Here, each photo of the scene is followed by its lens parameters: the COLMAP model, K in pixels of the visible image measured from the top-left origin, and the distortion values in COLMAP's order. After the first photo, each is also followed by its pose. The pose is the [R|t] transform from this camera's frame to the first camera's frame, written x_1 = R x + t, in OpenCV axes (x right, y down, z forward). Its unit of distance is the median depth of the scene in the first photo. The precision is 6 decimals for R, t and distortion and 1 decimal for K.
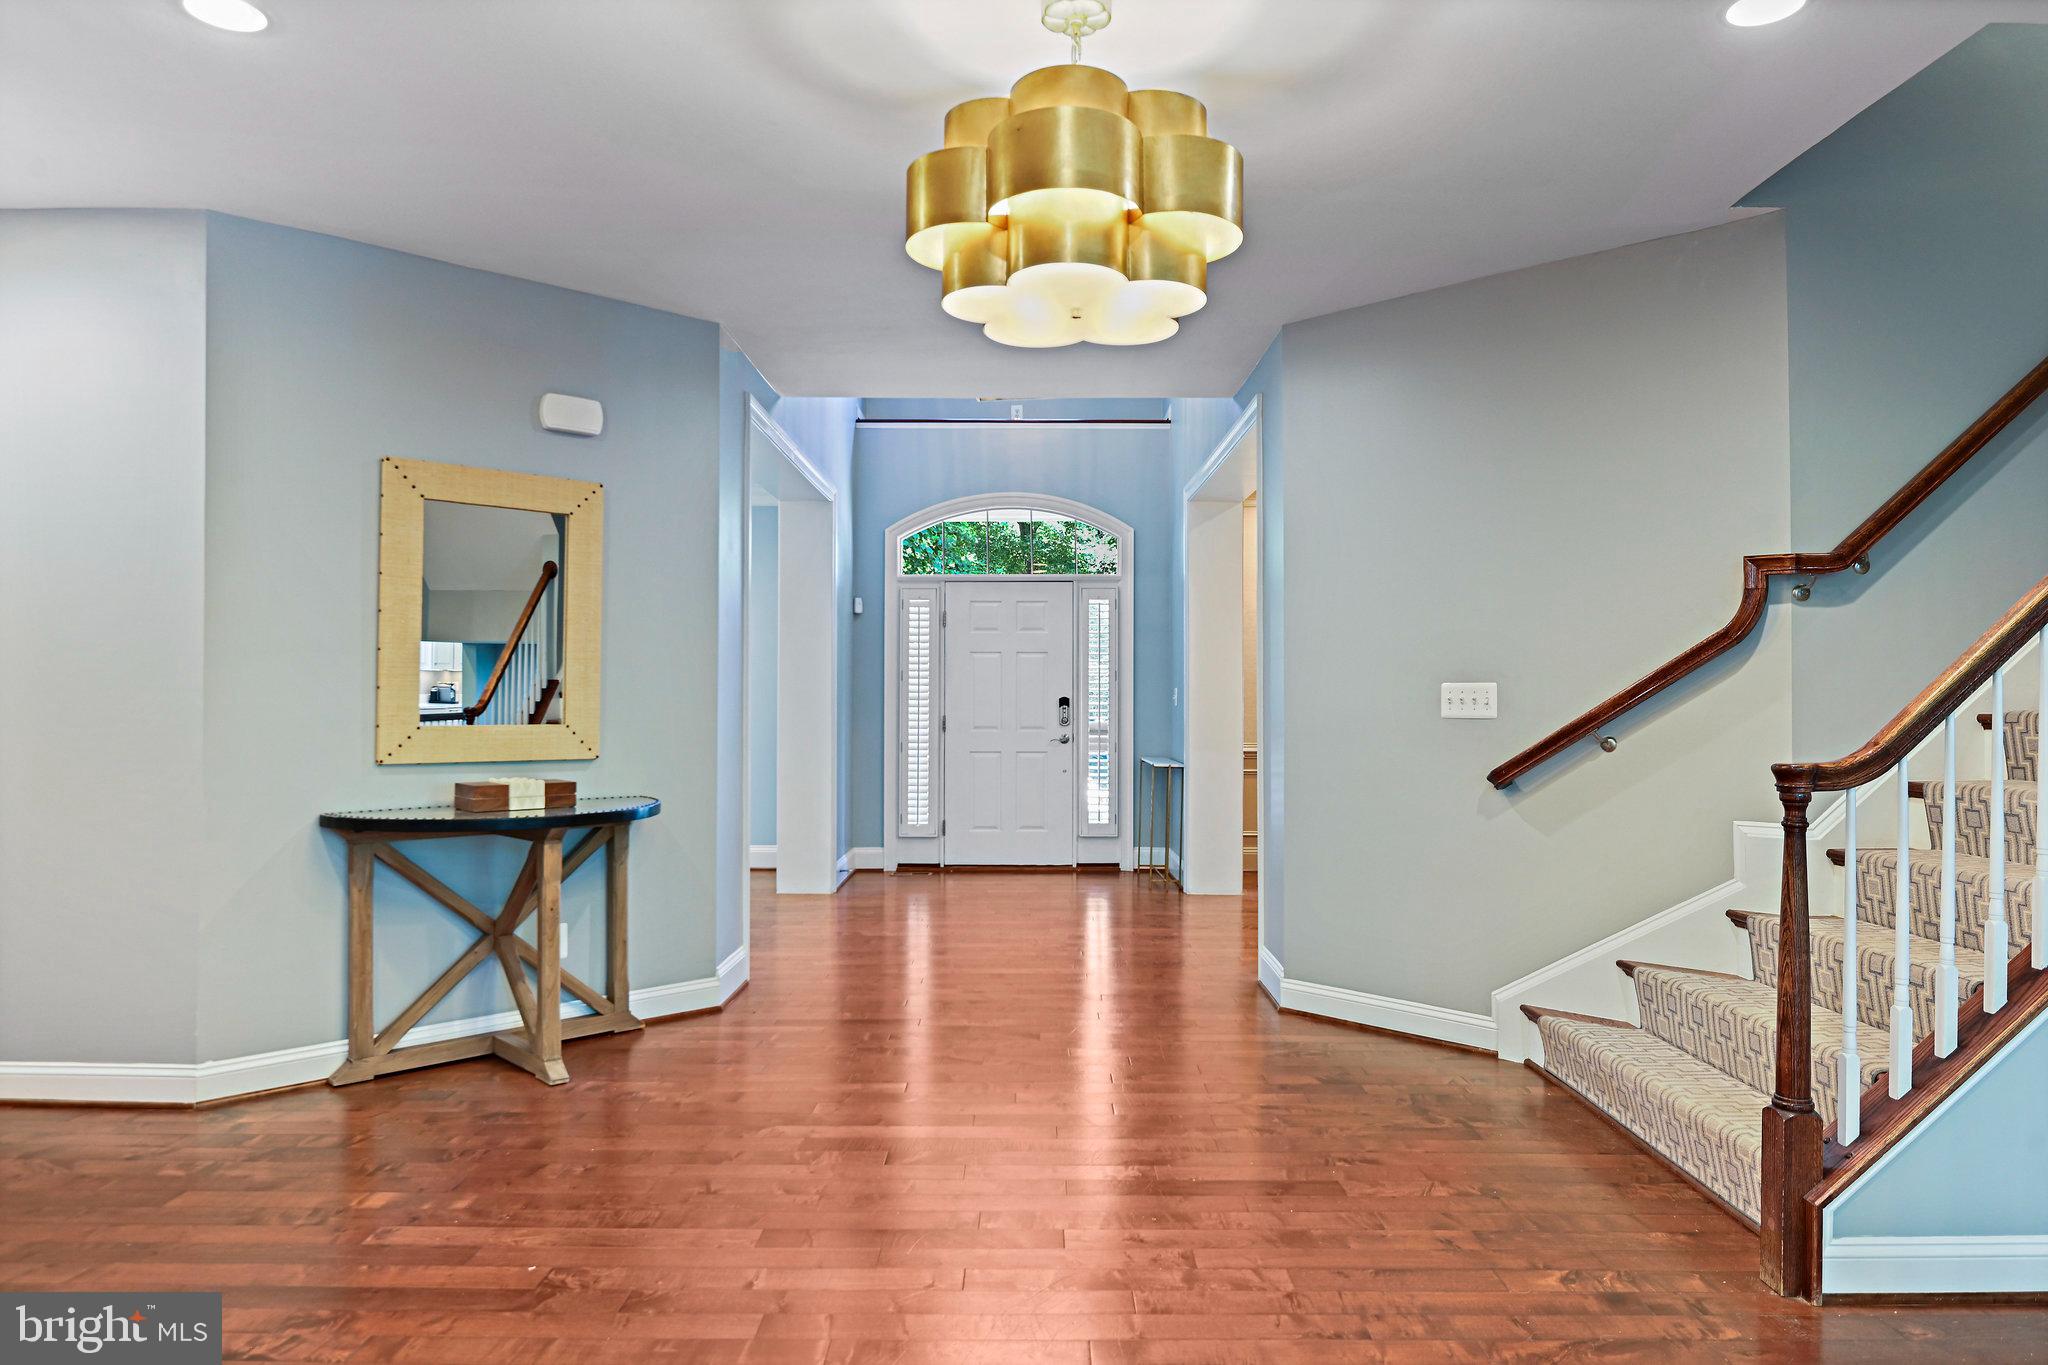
lens RADIAL K [[1274.9, 0, 1032.7], [0, 1274.9, 688.4], [0, 0, 1]] dist [-0.008580, -0.010852]
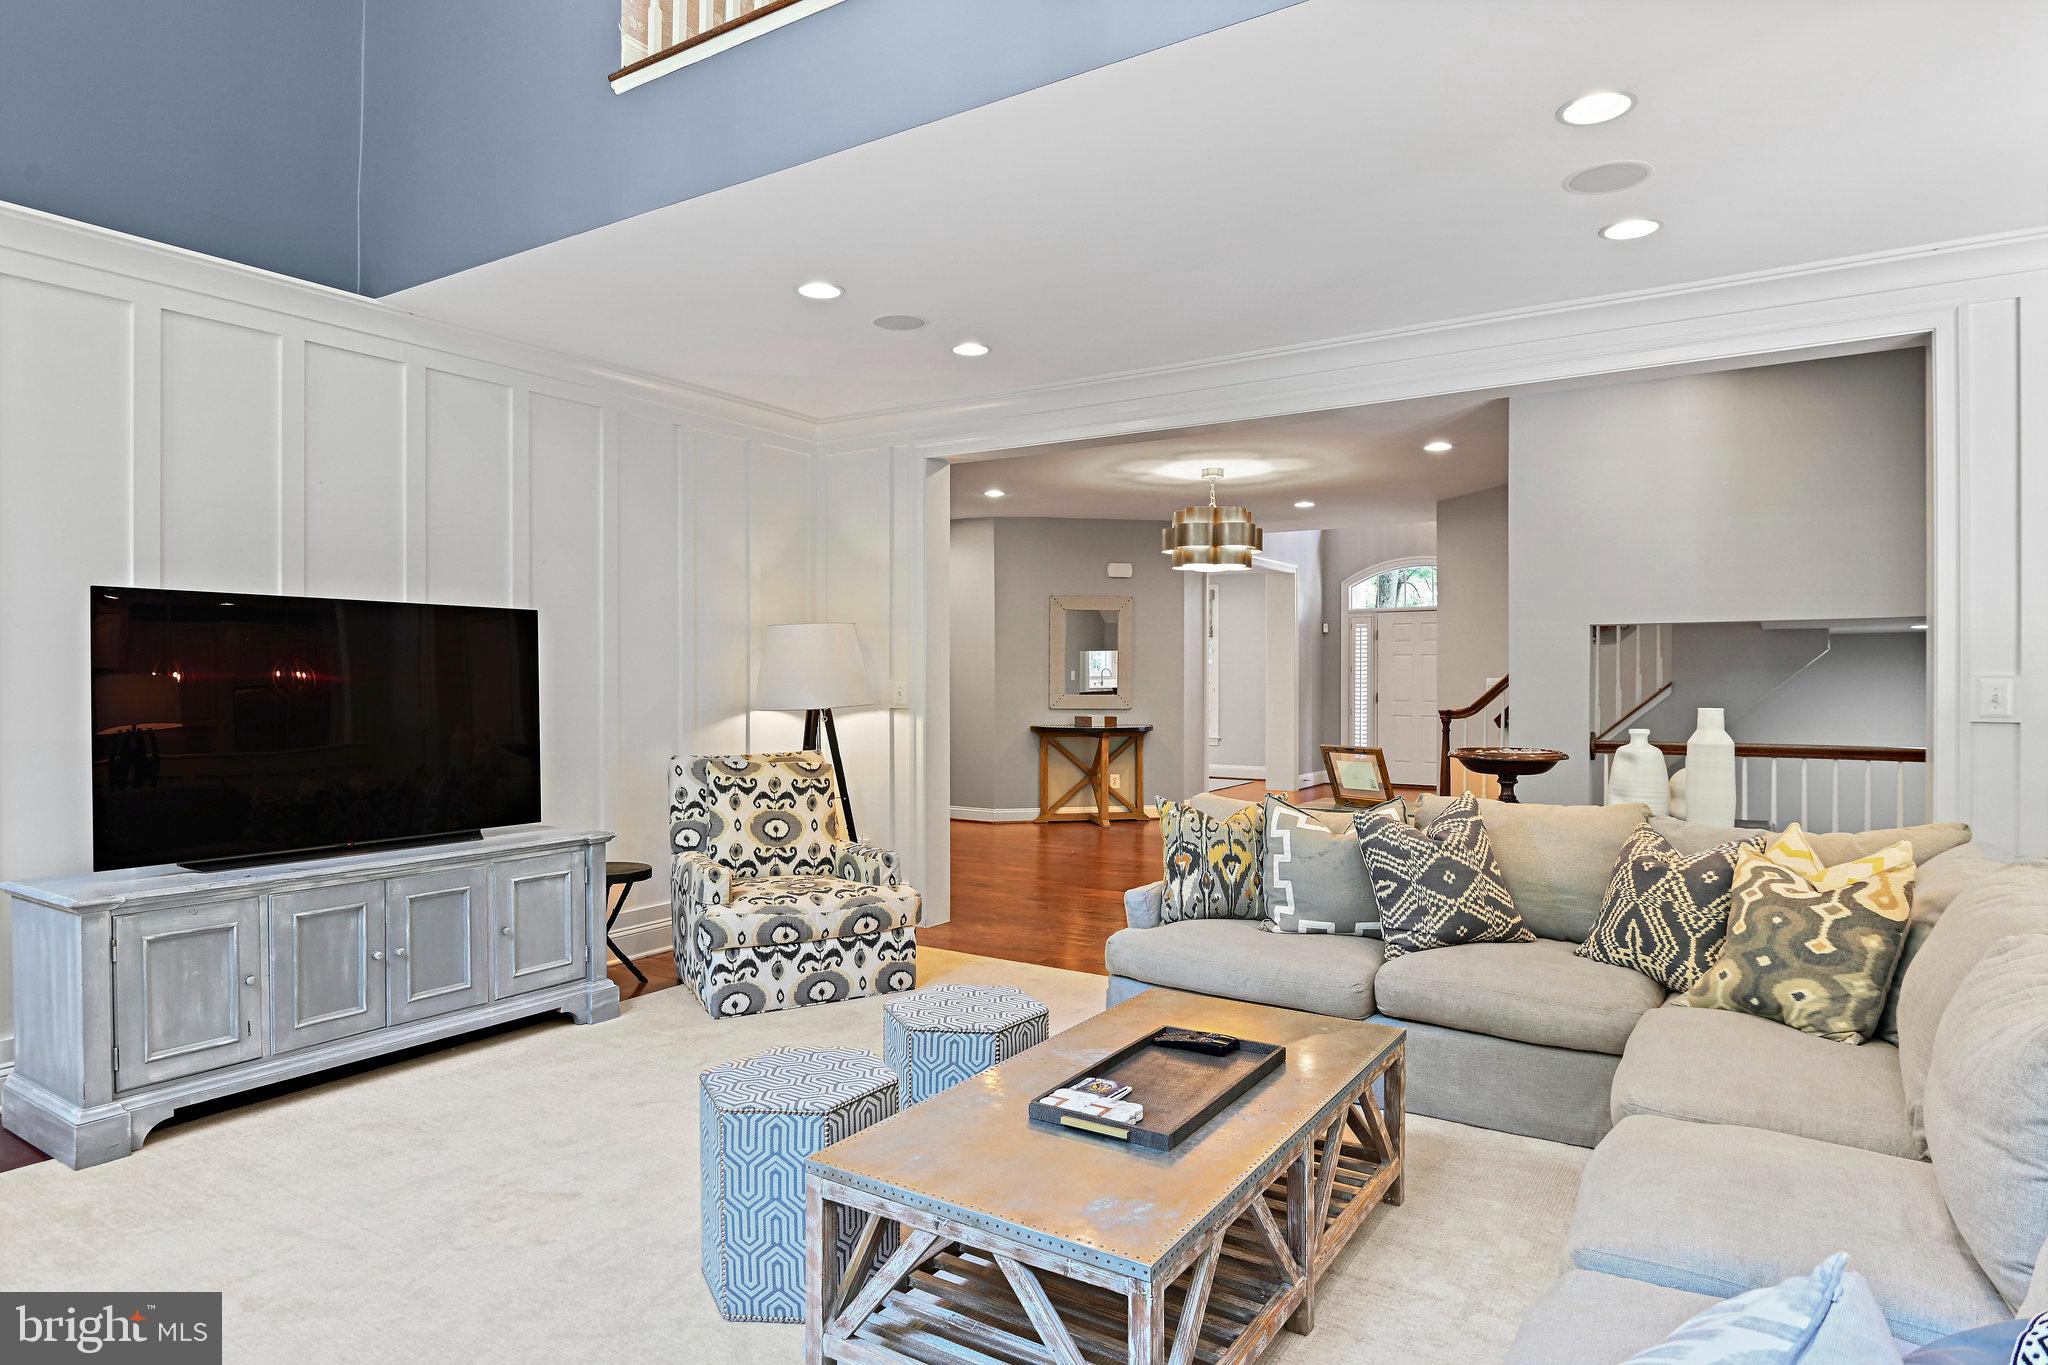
lens RADIAL K [[1173.4, 0, 1023.5], [0, 1173.4, 690.5], [0, 0, 1]] dist [-0.000126, 0.000002]
pose [[0.841189, 0.005467, -0.540714, 0.788905], [0.004501, 0.999843, 0.017110, -0.021785], [0.540723, -0.016827, 0.841032, -1.133623]]
